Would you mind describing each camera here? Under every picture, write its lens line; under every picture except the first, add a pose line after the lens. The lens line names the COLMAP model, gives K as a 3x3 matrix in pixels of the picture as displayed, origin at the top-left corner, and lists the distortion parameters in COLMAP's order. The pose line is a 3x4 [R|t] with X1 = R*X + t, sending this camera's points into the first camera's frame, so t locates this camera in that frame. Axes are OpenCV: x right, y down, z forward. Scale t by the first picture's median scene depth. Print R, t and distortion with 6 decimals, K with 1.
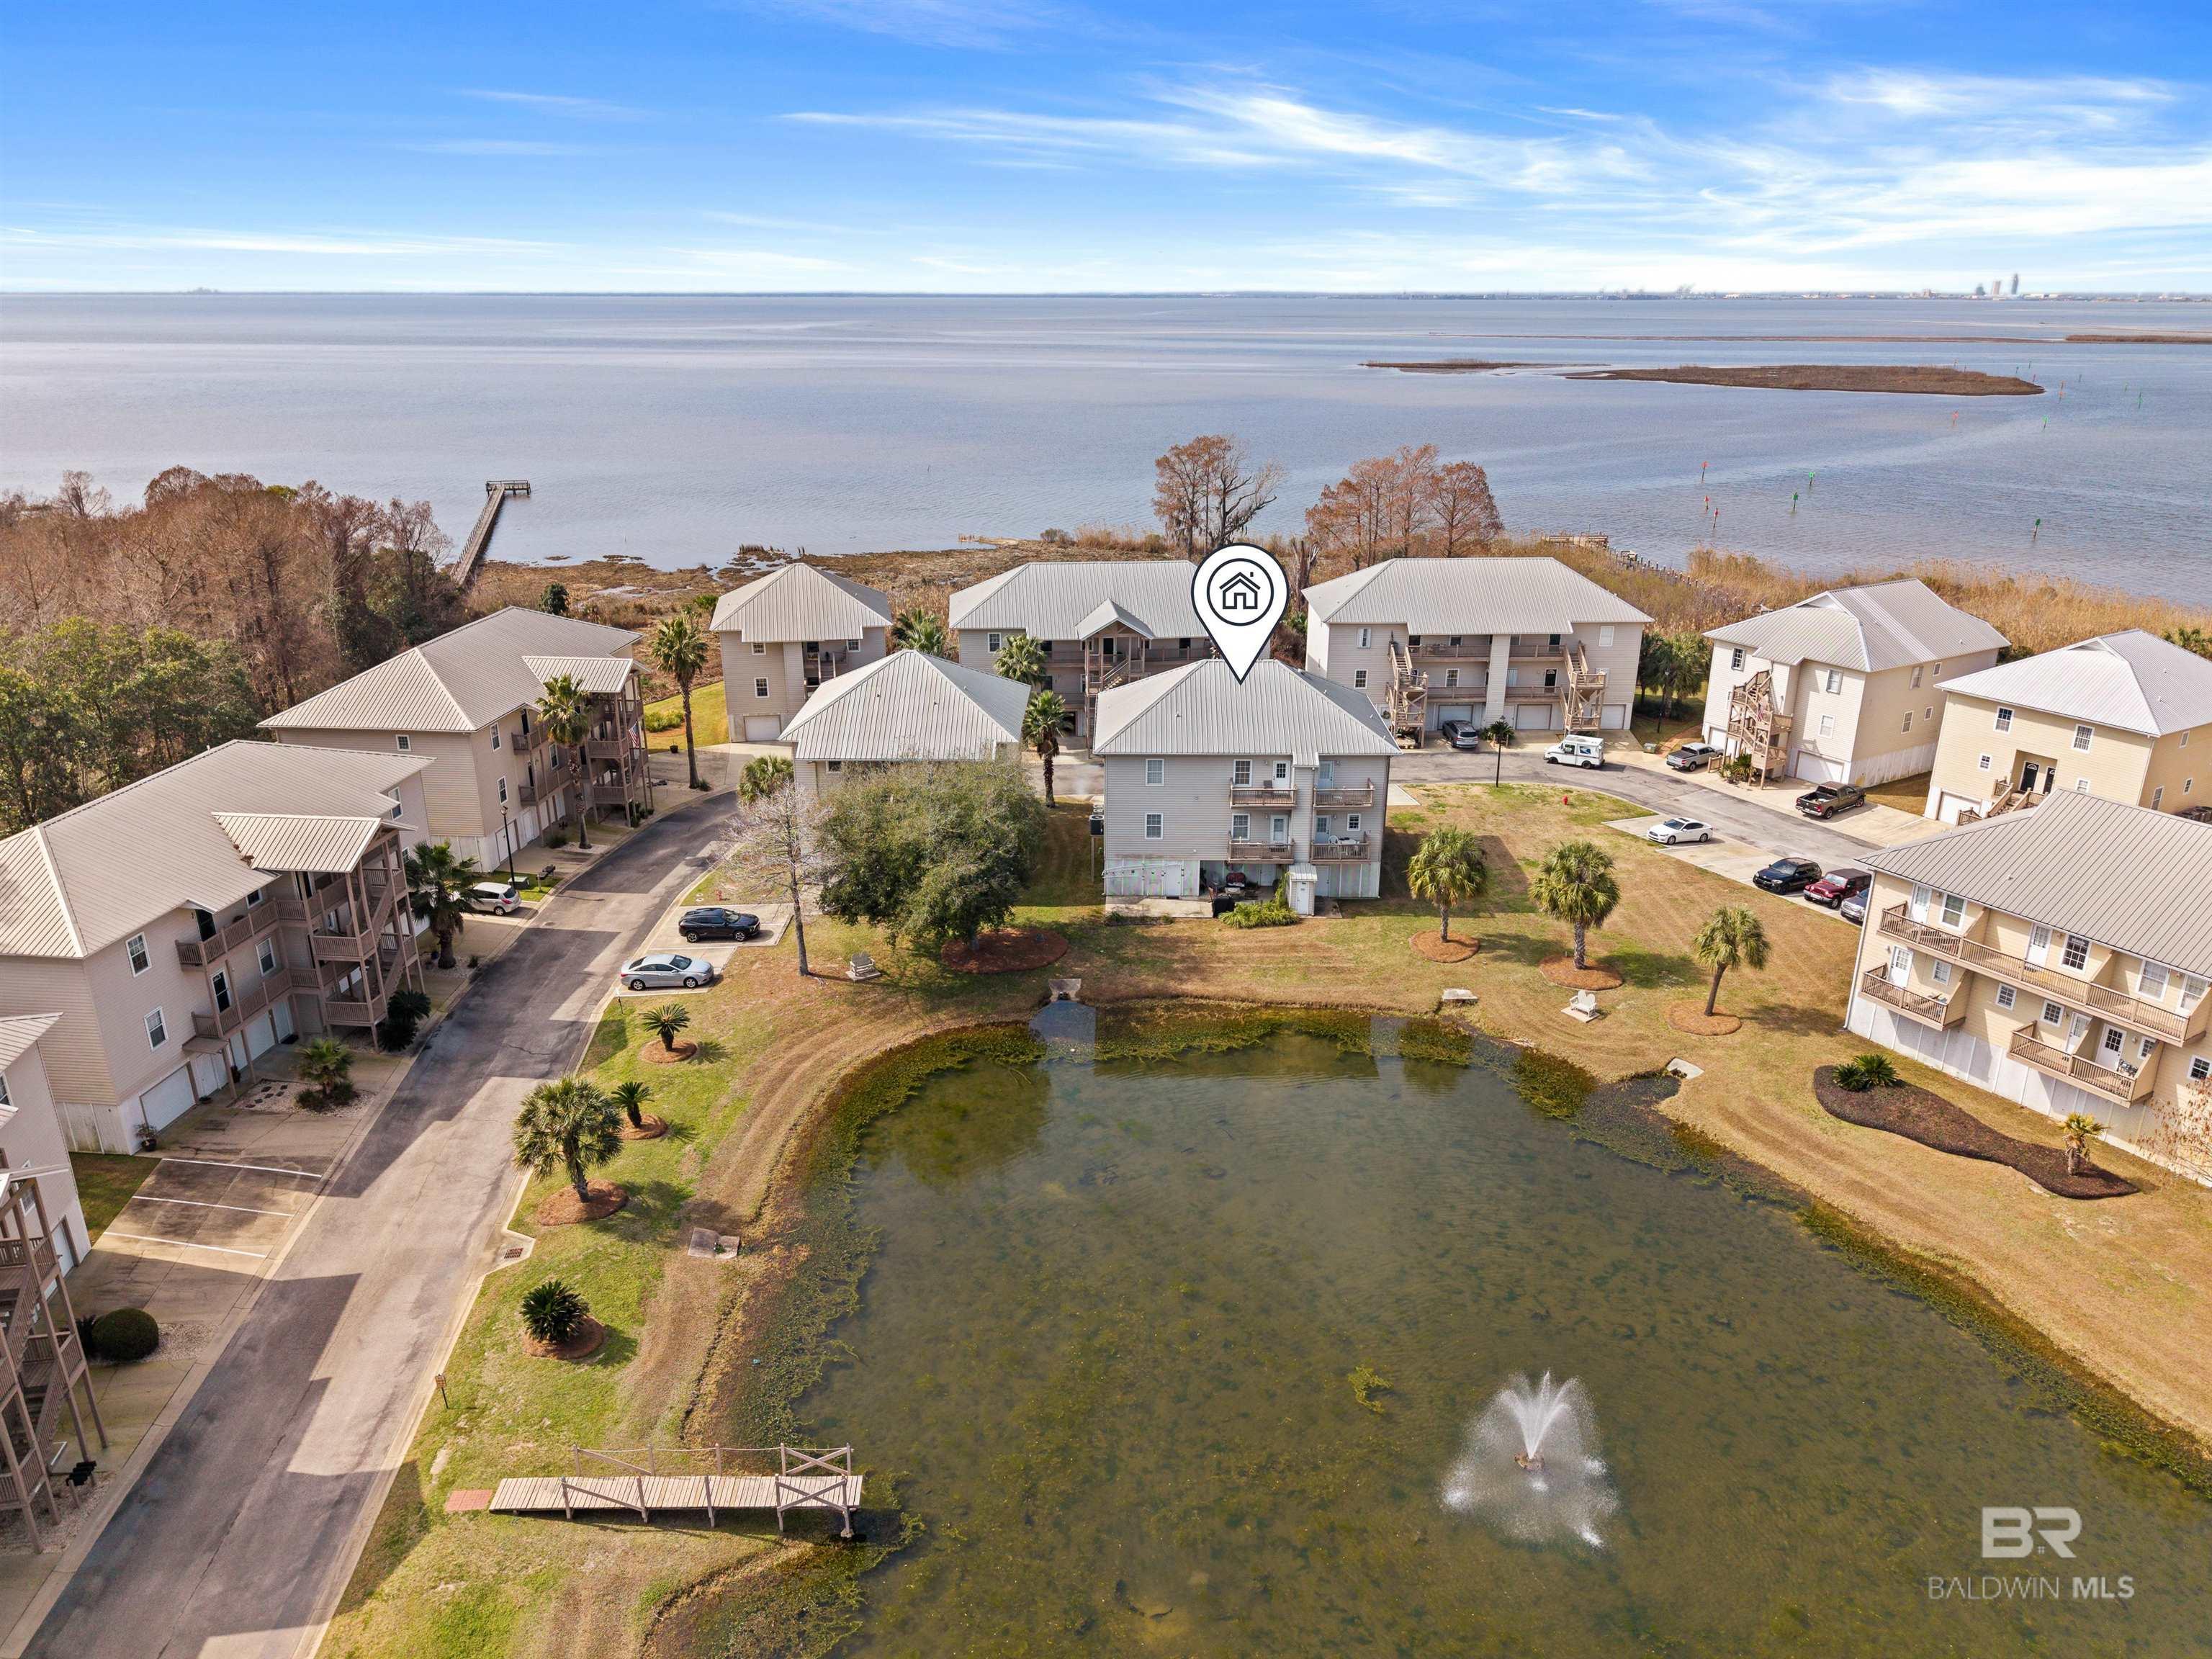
lens RADIAL K [[1485.2, 0, 1102.0], [0, 1485.2, 831.8], [0, 0, 1]] dist [0.011315, -0.011696]
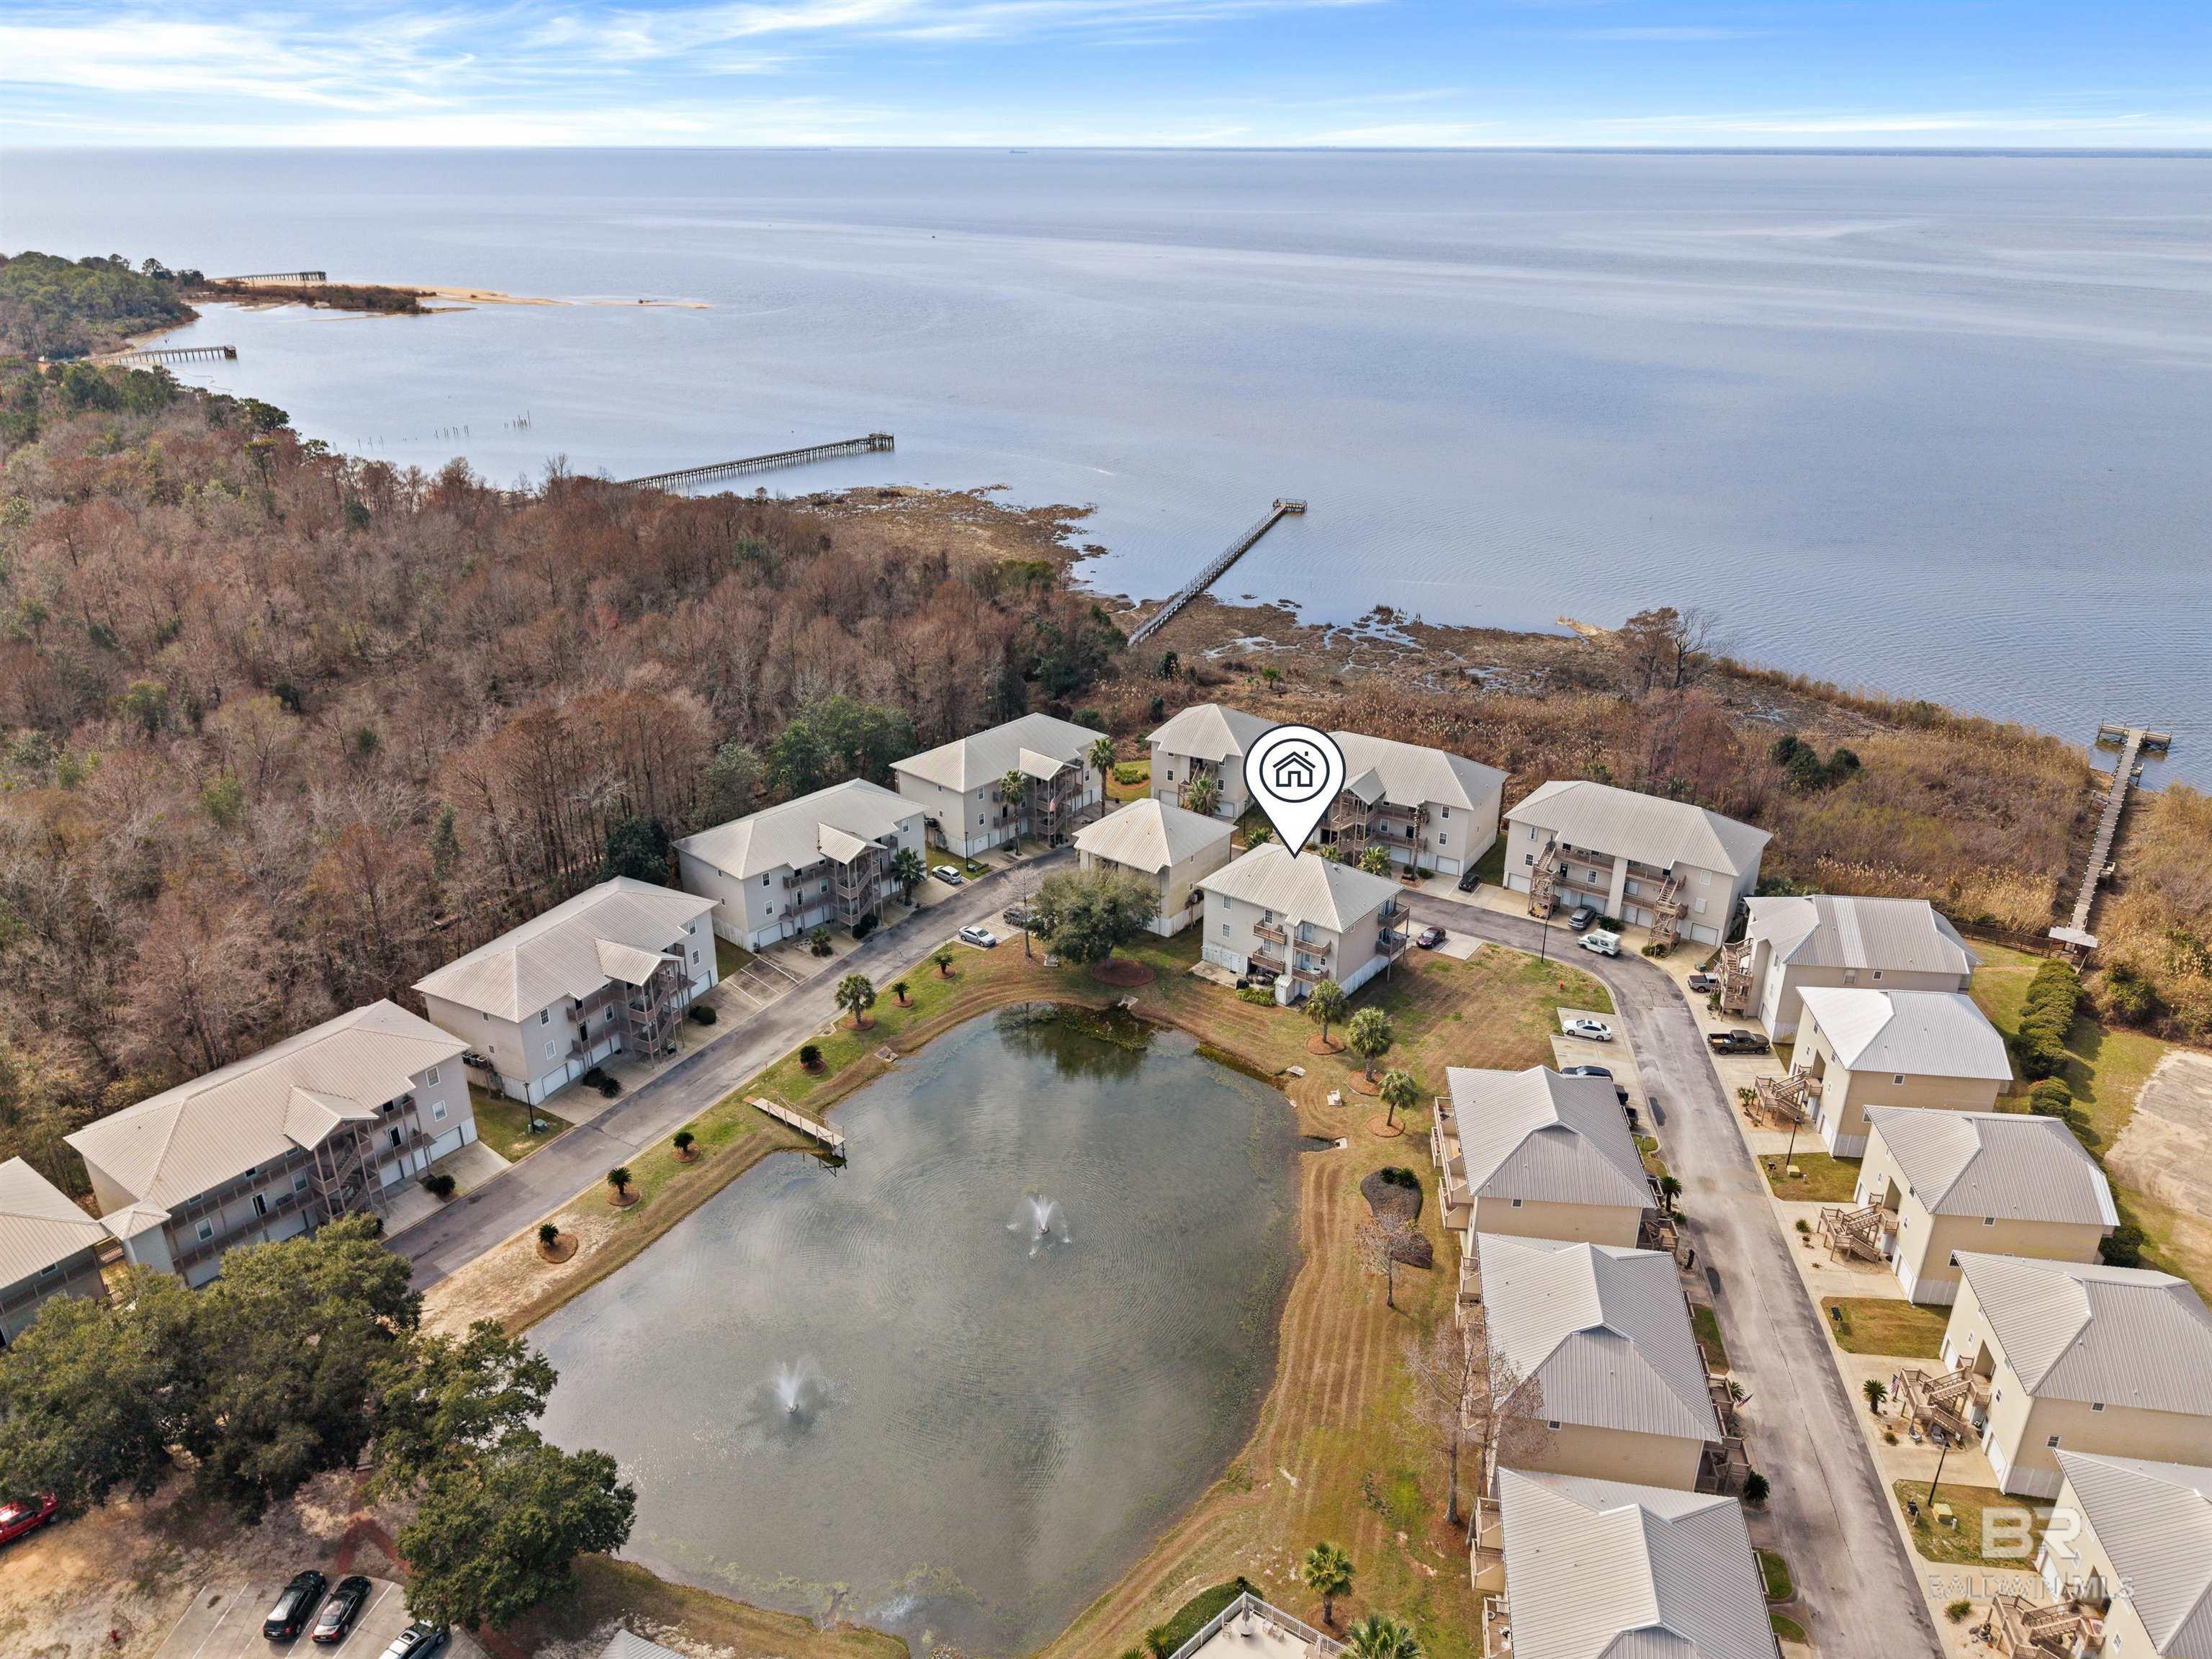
lens RADIAL K [[1485.2, 0, 1110.4], [0, 1485.2, 825.6], [0, 0, 1]] dist [0.011315, -0.011696]
pose [[0.804652, 0.243110, -0.541695, 0.898412], [-0.205359, 0.969977, 0.130275, -0.346760], [0.557103, 0.006416, 0.830419, -0.606197]]
